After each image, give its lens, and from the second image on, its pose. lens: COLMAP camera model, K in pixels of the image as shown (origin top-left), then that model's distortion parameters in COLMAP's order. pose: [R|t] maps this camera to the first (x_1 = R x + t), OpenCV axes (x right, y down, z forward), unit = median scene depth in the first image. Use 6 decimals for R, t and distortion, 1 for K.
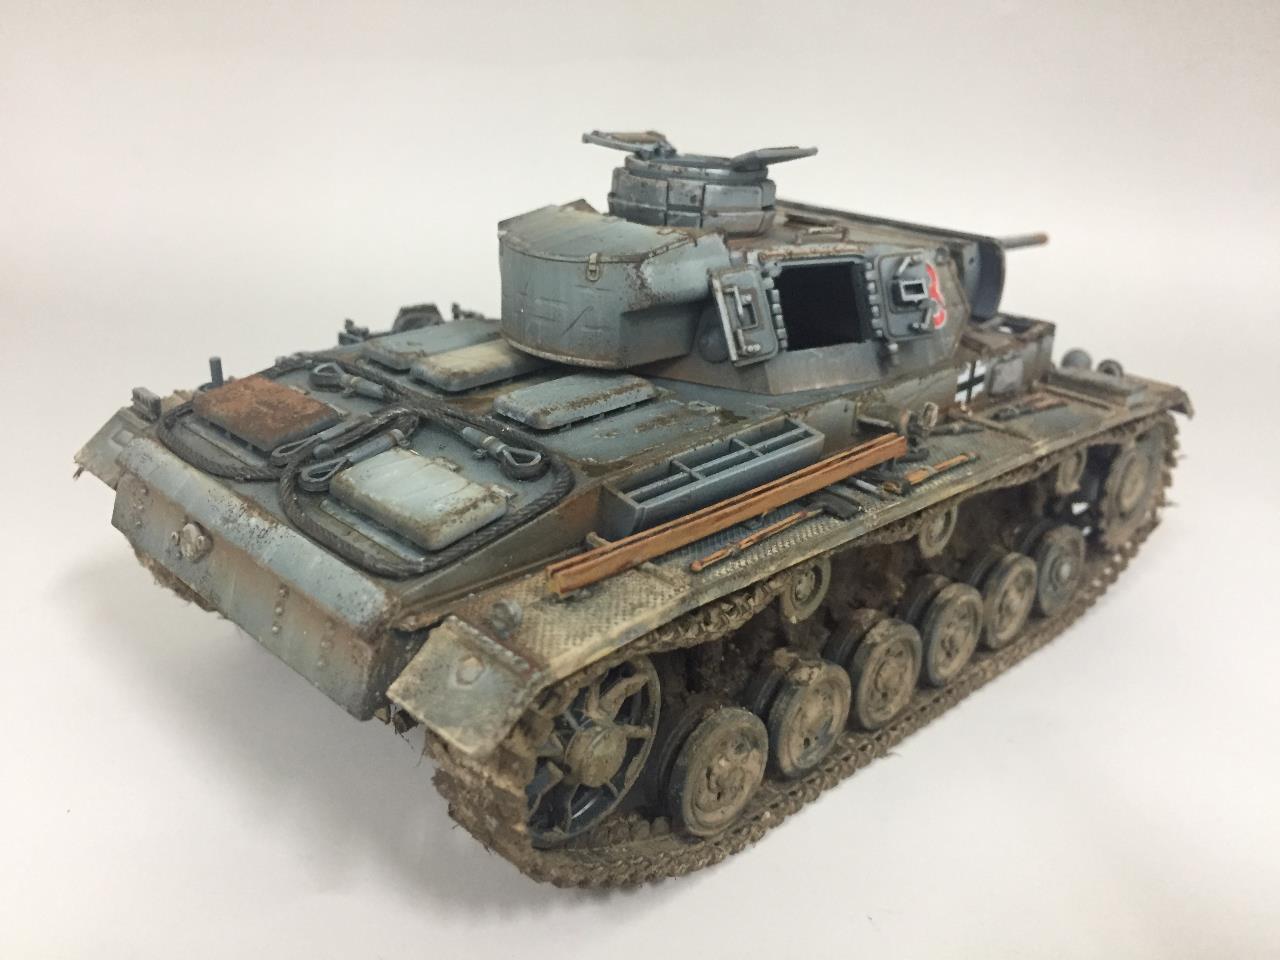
lens RADIAL K [[1146.8, 0, 640.0], [0, 1146.8, 480.0], [0, 0, 1]] dist [0.053428, -0.138193]
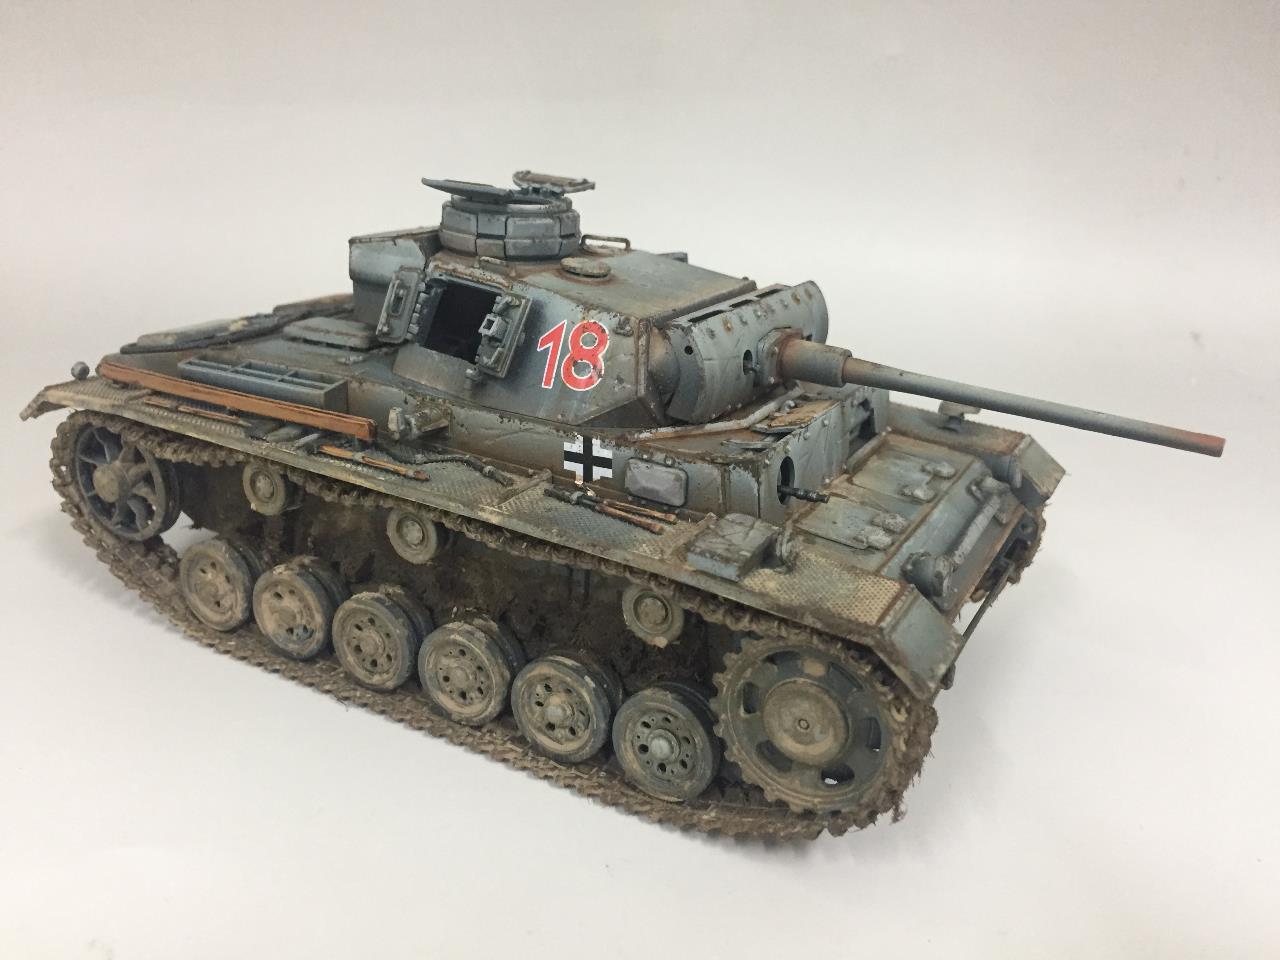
lens RADIAL K [[1131.4, 0, 640.0], [0, 1131.4, 480.0], [0, 0, 1]] dist [0.051751, -0.115994]
pose [[0.280138, 0.298953, -0.912222, 1.330293], [-0.394869, 0.902042, 0.174354, -0.286797], [0.874986, 0.311365, 0.370744, 0.820142]]
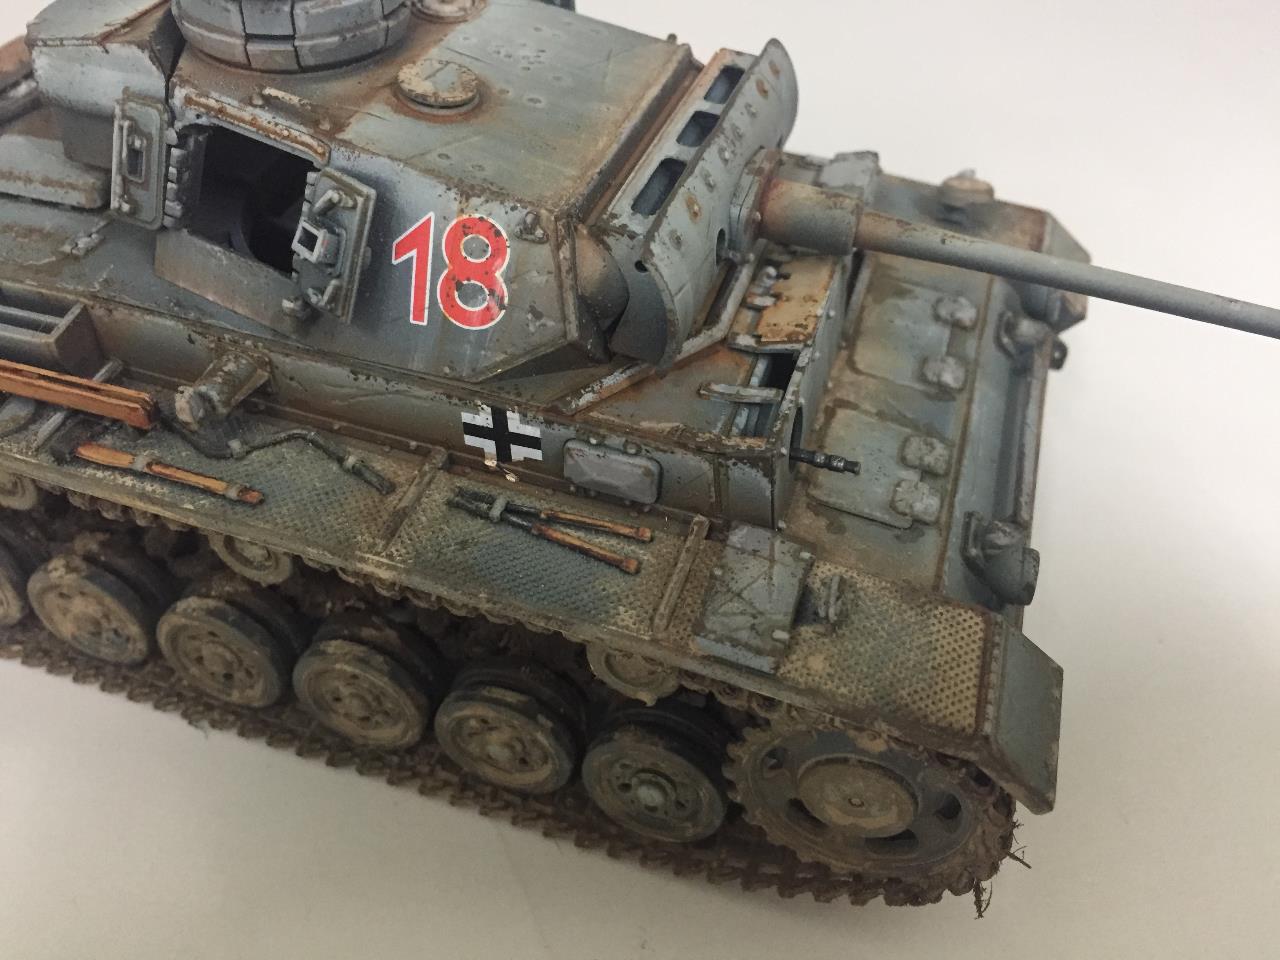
lens RADIAL K [[1146.8, 0, 640.0], [0, 1146.8, 480.0], [0, 0, 1]] dist [0.053428, -0.138193]
pose [[0.457865, 0.589544, -0.665431, 0.872871], [-0.349250, 0.807600, 0.475191, -0.449898], [0.817548, 0.014828, 0.575670, 0.822709]]
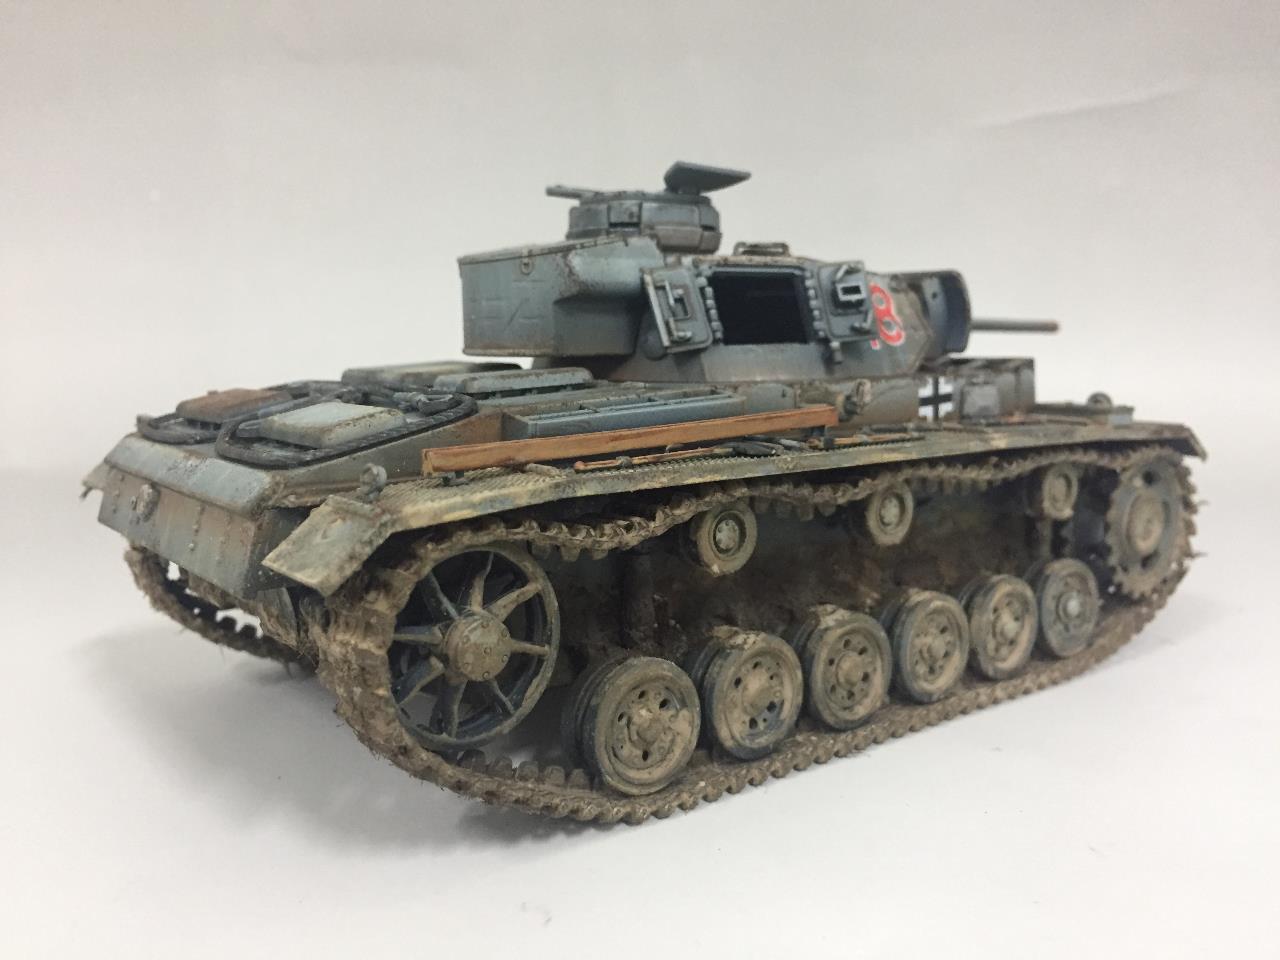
lens RADIAL K [[1154.6, 0, 640.0], [0, 1154.6, 480.0], [0, 0, 1]] dist [0.014263, 0.001119]
pose [[0.990651, -0.045649, -0.128554, 0.184120], [0.012650, 0.969030, -0.246617, 0.268196], [0.135831, 0.242685, 0.960549, 0.012627]]
